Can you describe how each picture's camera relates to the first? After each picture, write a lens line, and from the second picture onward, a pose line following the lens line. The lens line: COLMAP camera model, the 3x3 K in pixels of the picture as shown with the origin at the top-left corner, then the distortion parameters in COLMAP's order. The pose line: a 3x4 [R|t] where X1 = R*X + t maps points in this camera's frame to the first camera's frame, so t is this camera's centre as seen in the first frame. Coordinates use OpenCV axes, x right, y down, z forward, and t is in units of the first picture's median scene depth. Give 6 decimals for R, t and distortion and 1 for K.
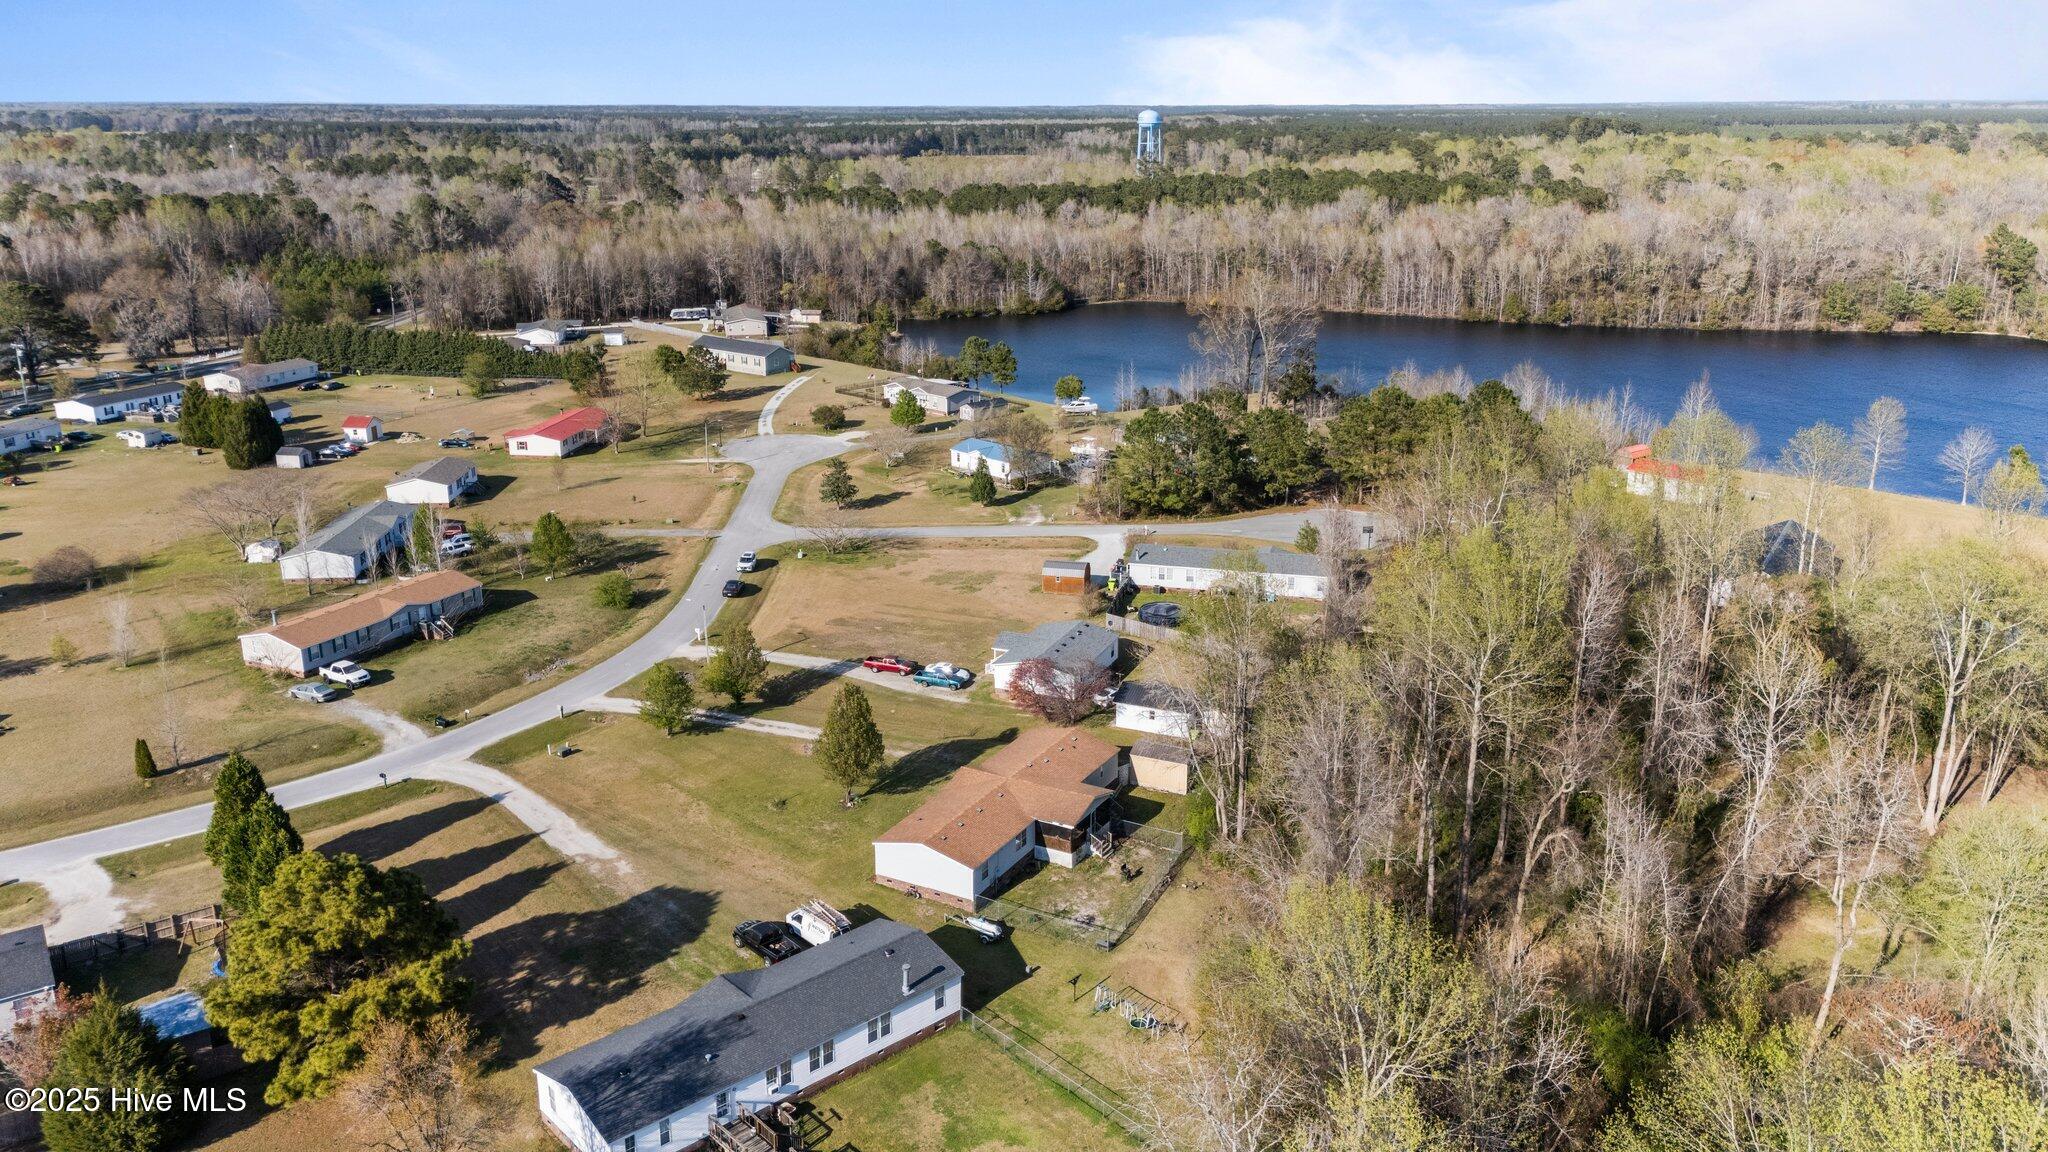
lens RADIAL K [[1504.2, 0, 1025.4], [0, 1504.2, 625.9], [0, 0, 1]] dist [0.070543, -0.066363]
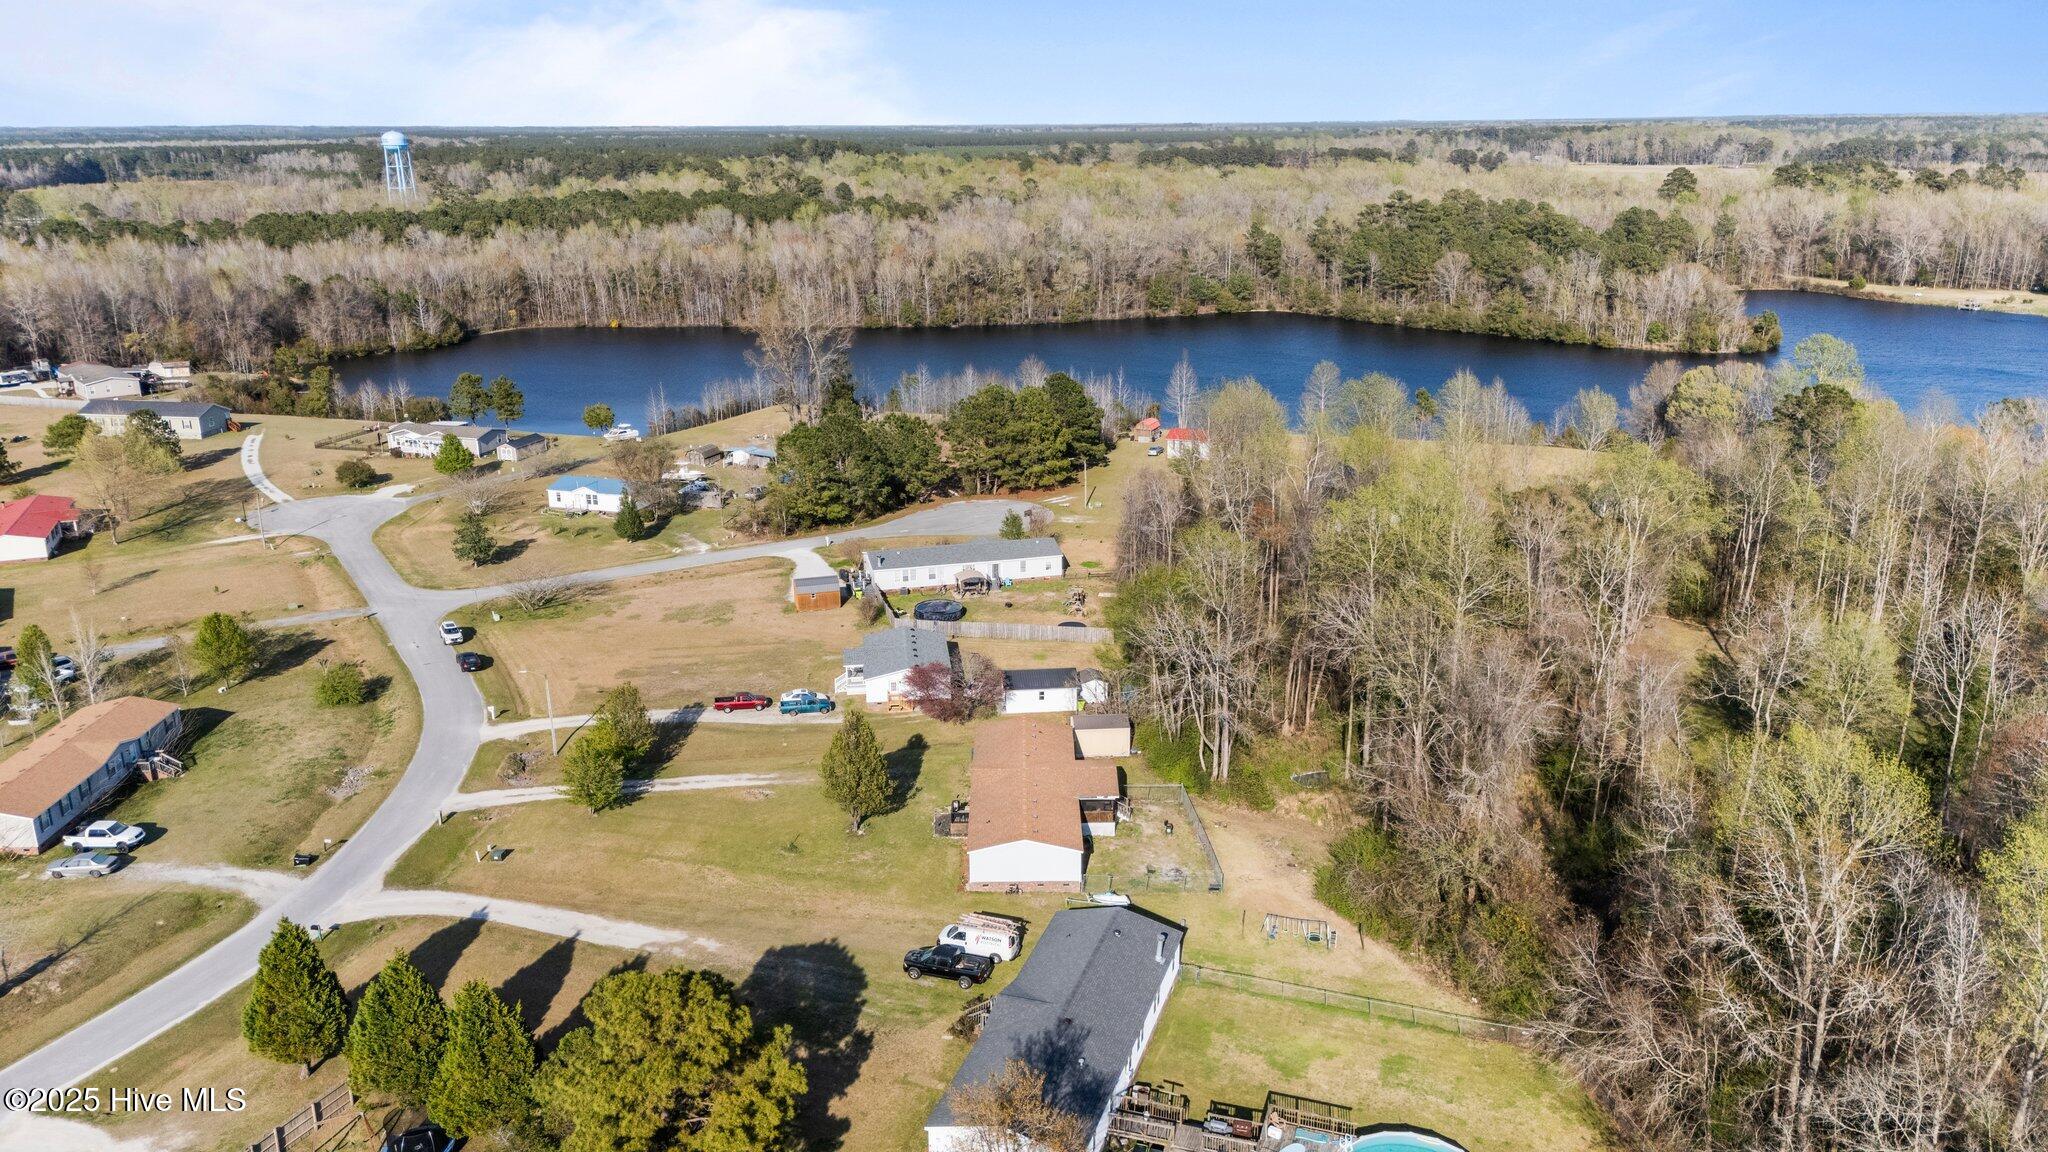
lens RADIAL K [[1504.2, 0, 1024.8], [0, 1504.2, 585.6], [0, 0, 1]] dist [0.070543, -0.066363]
pose [[0.872262, -0.147837, 0.466159, -0.140794], [0.164899, 0.986301, 0.004239, -0.008211], [-0.460400, 0.073172, 0.884691, 0.021220]]
